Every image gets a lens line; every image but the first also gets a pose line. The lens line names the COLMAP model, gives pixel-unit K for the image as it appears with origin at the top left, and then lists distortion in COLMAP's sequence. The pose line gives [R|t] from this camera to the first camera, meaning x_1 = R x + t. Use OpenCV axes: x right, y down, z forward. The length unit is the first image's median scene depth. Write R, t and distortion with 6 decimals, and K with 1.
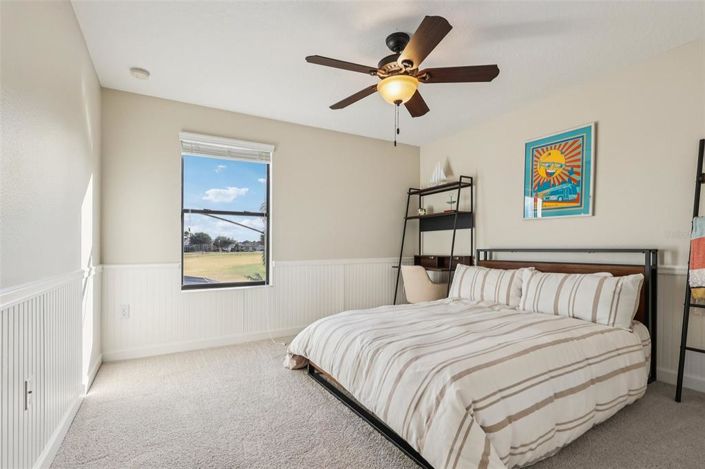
lens RADIAL K [[325.5, 0, 349.9], [0, 325.5, 239.5], [0, 0, 1]] dist [-0.000953, 0.000239]
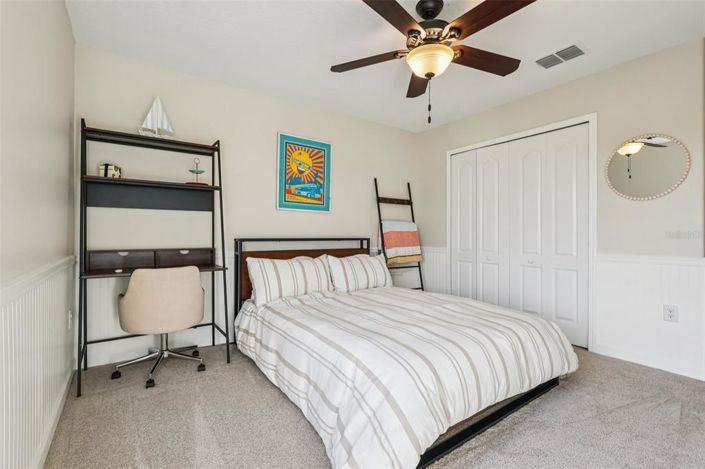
lens RADIAL K [[325.5, 0, 351.4], [0, 325.5, 233.9], [0, 0, 1]] dist [-0.000953, 0.000239]
pose [[-0.085997, 0.013361, 0.996206, -0.530467], [-0.025190, 0.999561, -0.015581, 0.027796], [-0.995977, -0.026434, -0.085623, 0.936828]]
